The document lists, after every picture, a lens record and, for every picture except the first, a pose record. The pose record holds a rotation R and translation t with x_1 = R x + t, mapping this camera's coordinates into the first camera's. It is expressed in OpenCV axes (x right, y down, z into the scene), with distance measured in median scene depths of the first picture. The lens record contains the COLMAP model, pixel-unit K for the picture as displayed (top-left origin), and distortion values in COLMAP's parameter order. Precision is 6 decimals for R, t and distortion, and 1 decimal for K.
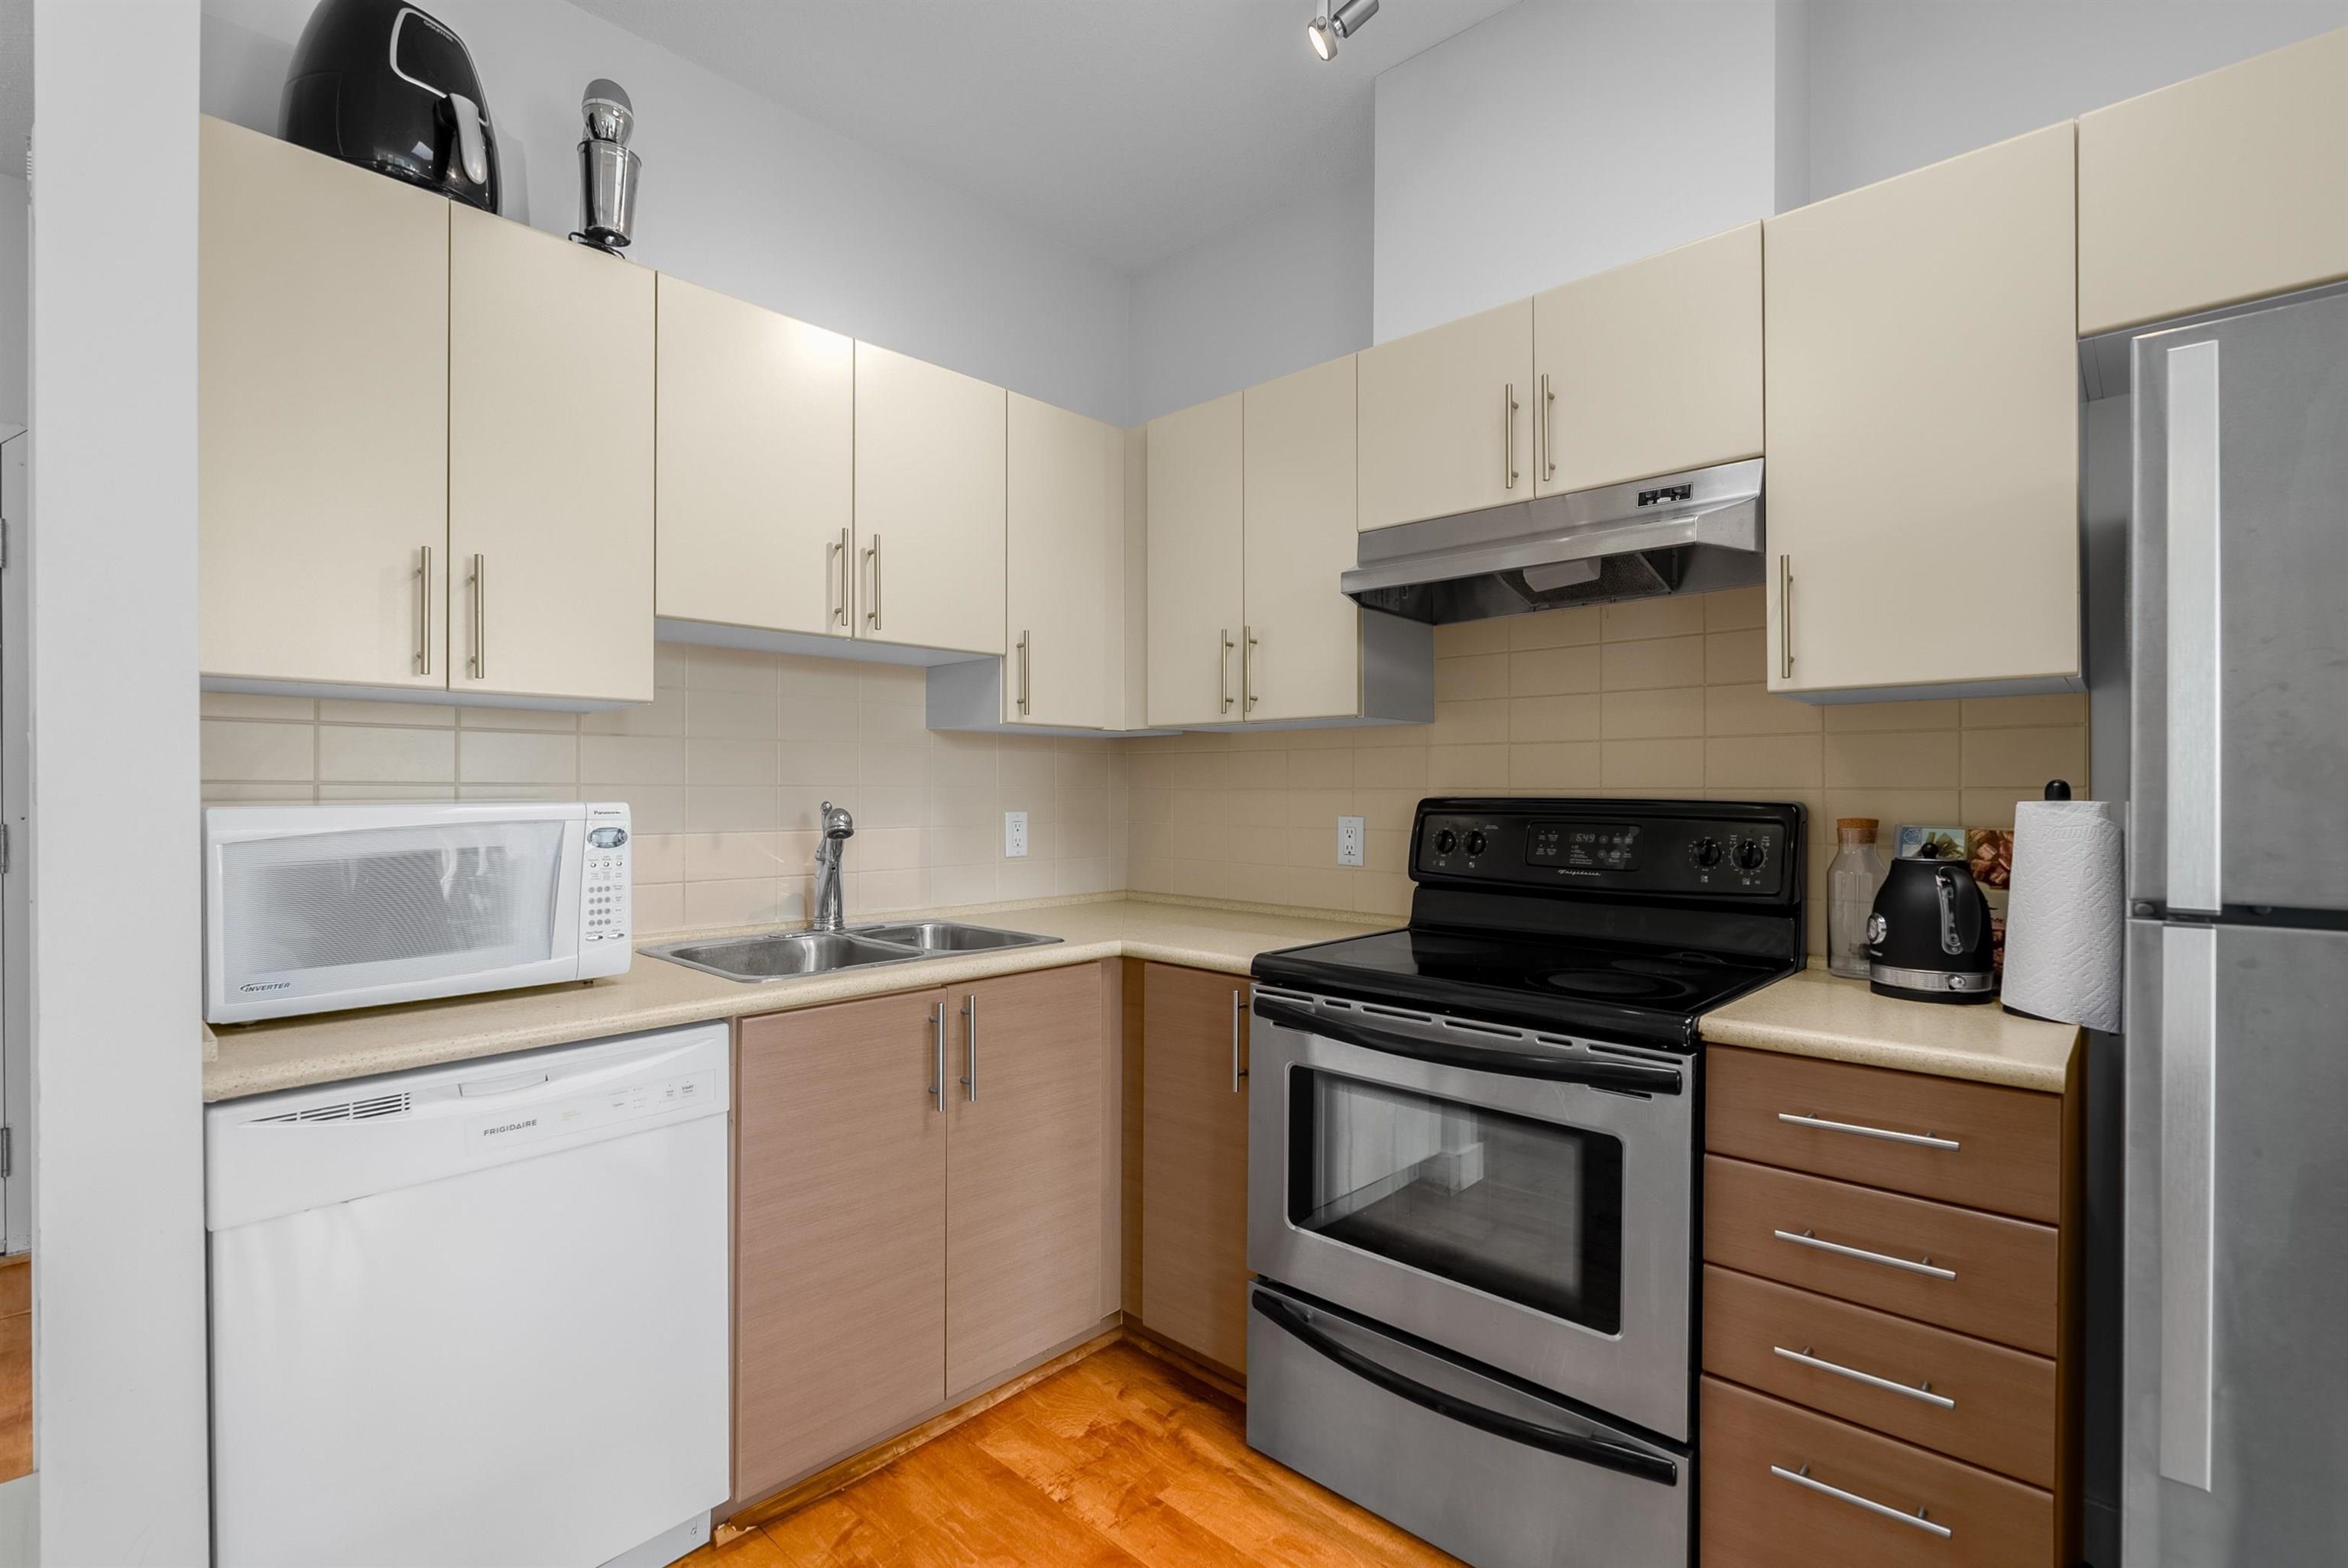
lens RADIAL K [[1066.0, 0, 1174.0], [0, 1066.0, 784.0], [0, 0, 1]] dist [0.000041, 0.000630]
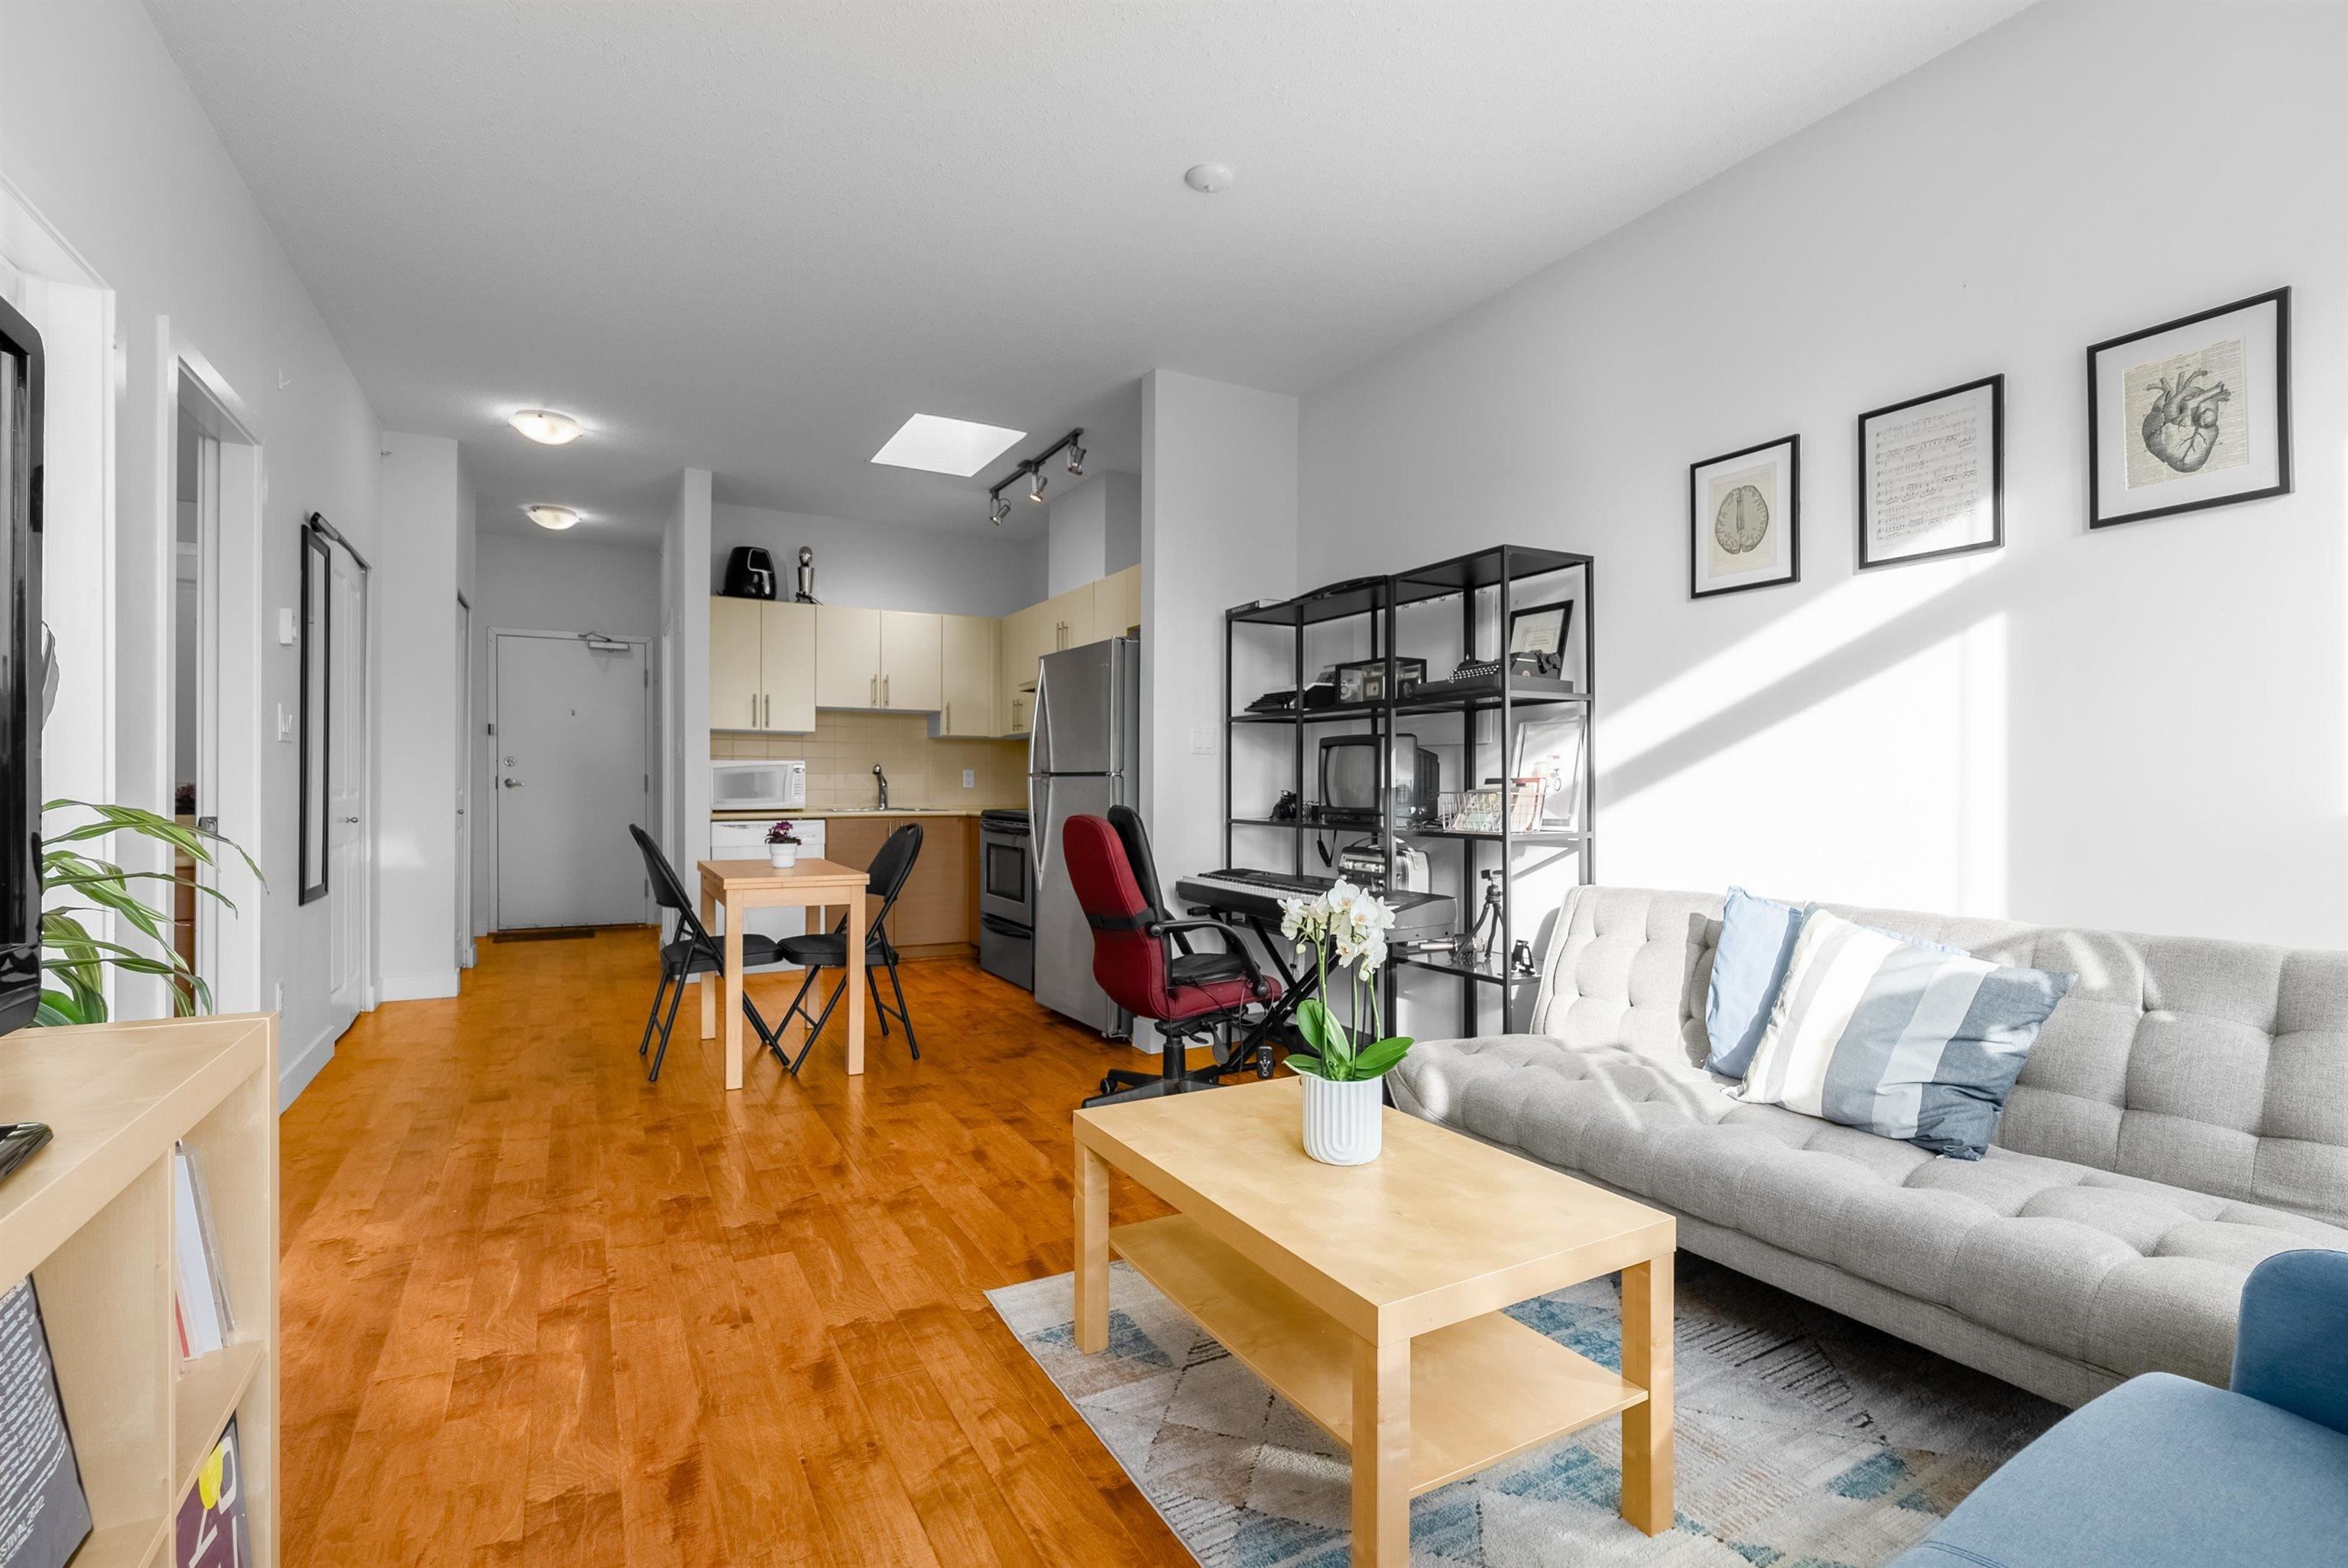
lens RADIAL K [[1066.0, 0, 1174.0], [0, 1066.0, 784.0], [0, 0, 1]] dist [0.000041, 0.000630]
pose [[0.953322, -0.000505, -0.301955, 1.514872], [-0.000176, 0.999998, -0.002229, 0.090115], [0.301955, 0.002178, 0.953320, -1.762780]]
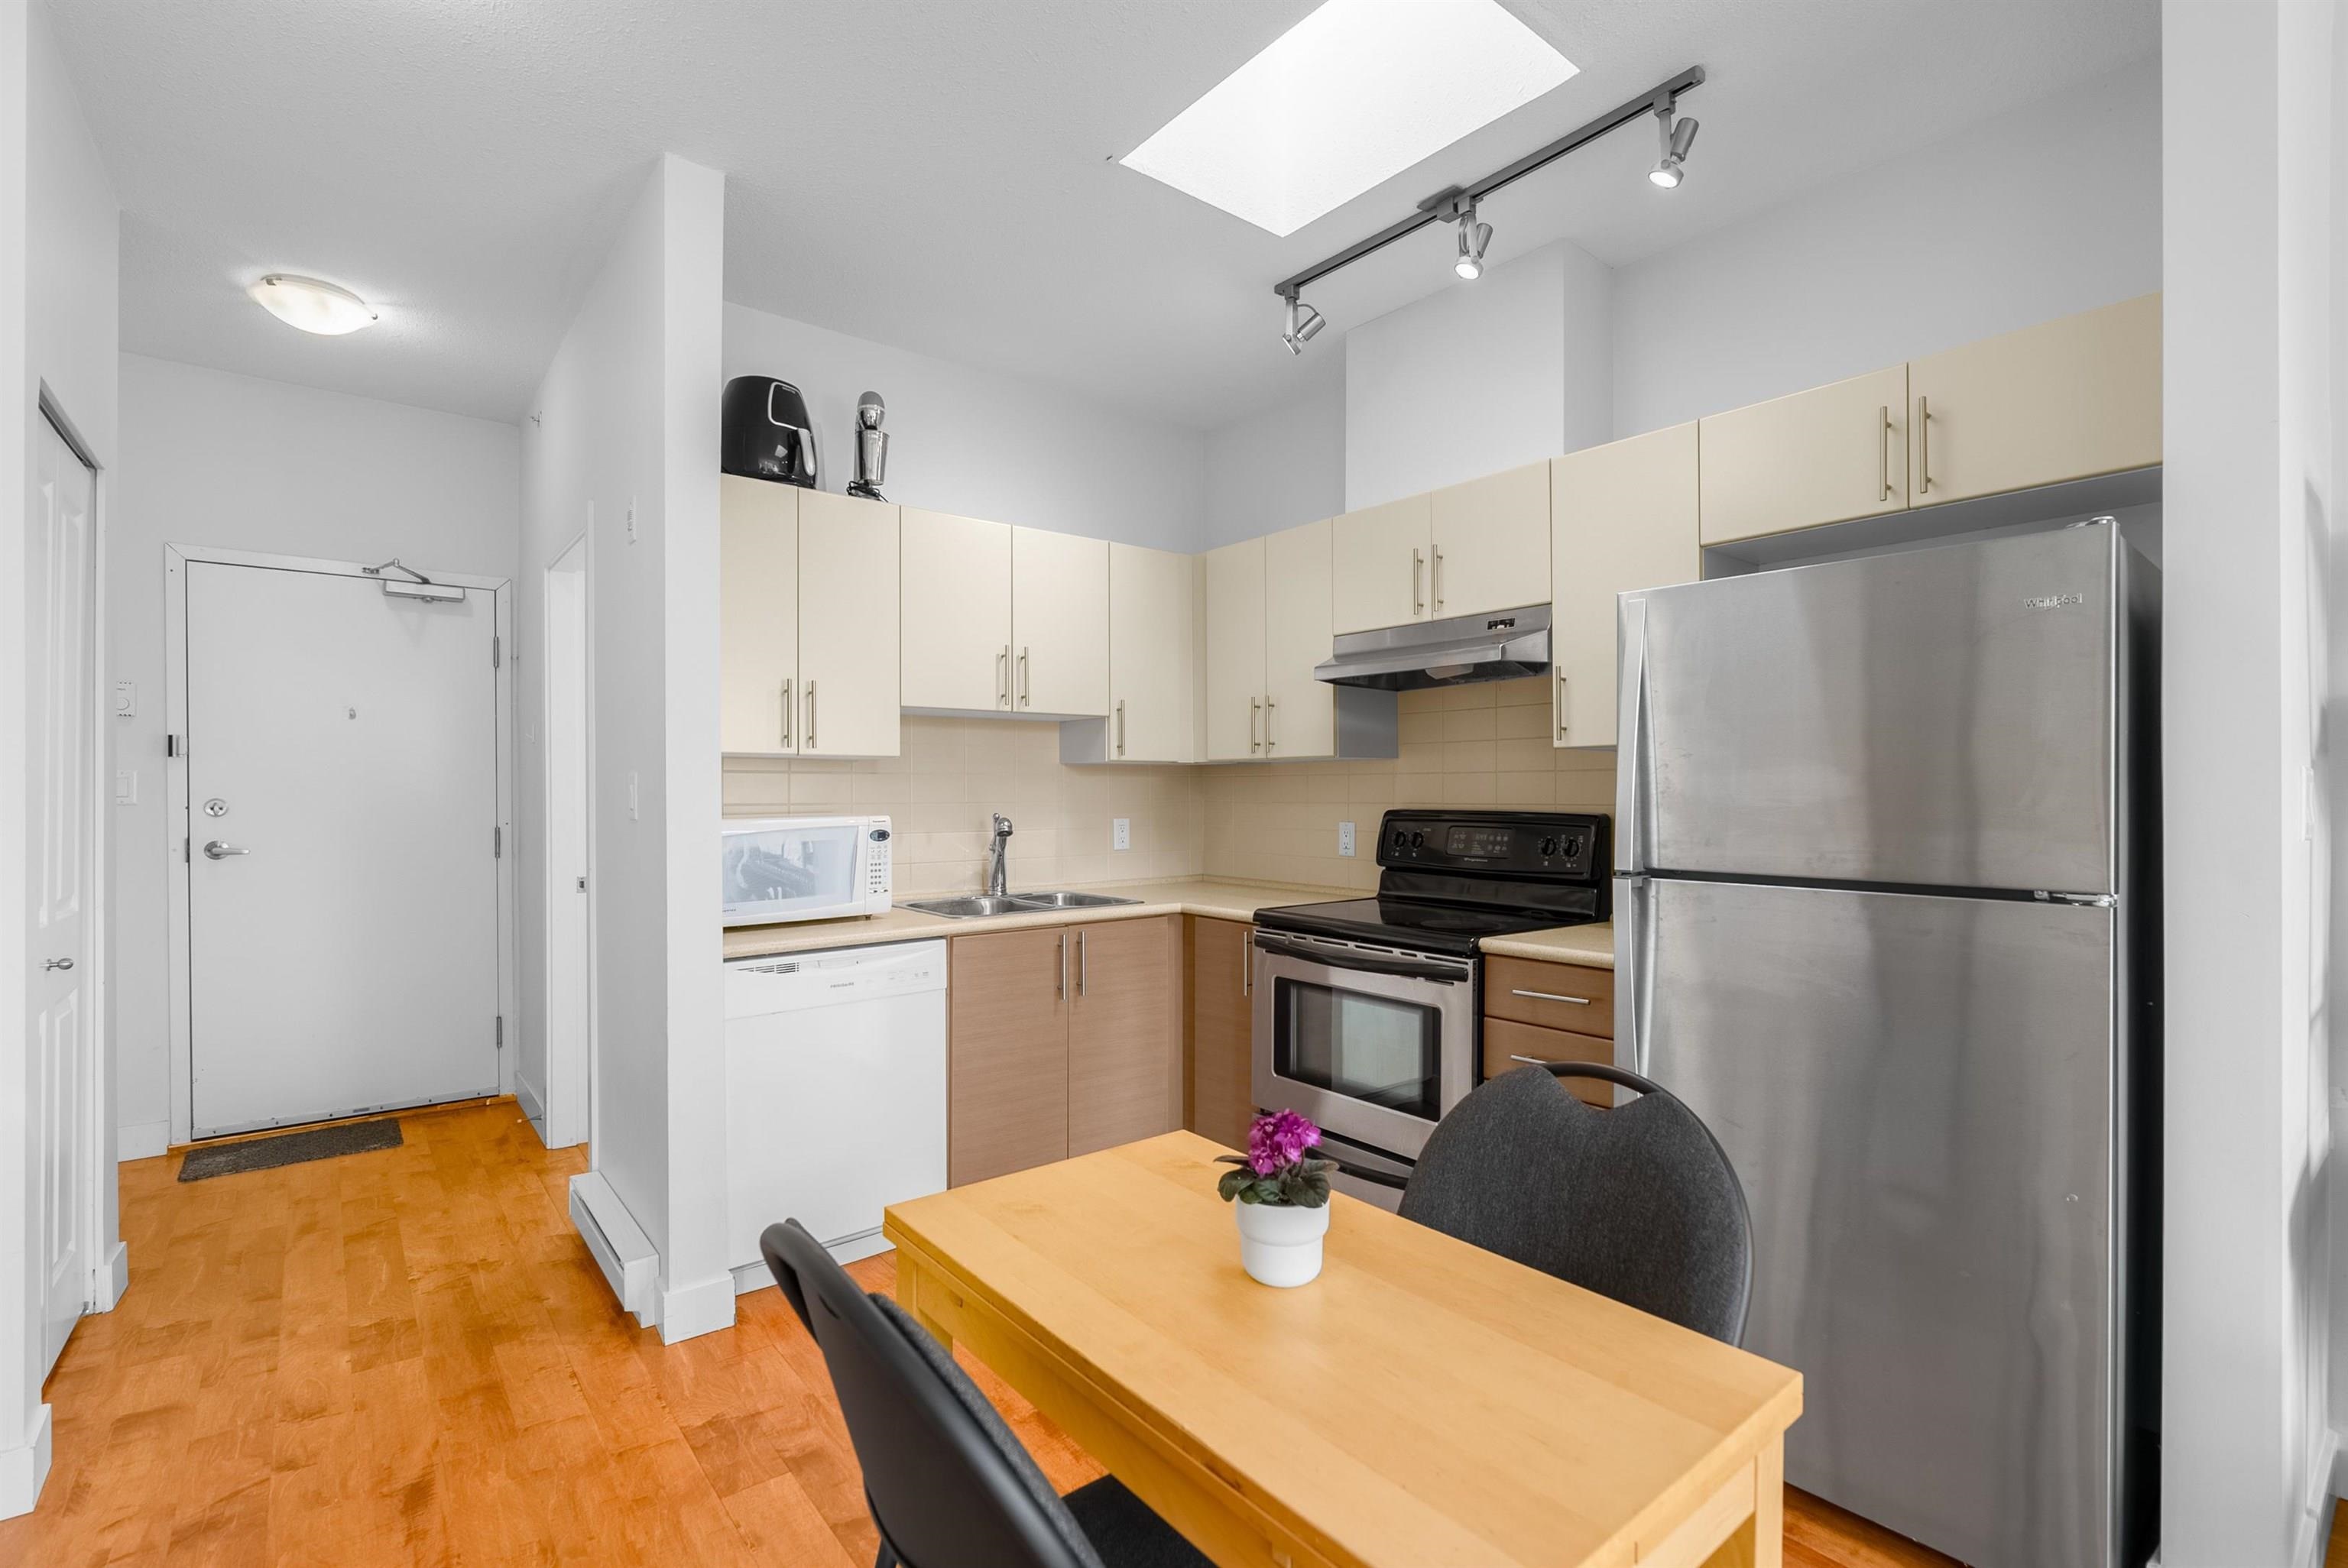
lens RADIAL K [[1066.0, 0, 1174.0], [0, 1066.0, 784.0], [0, 0, 1]] dist [0.000041, 0.000630]
pose [[0.990254, -0.004856, -0.139192, 0.174533], [0.004769, 0.999988, -0.000964, -0.026964], [0.139195, 0.000291, 0.990265, -0.592749]]
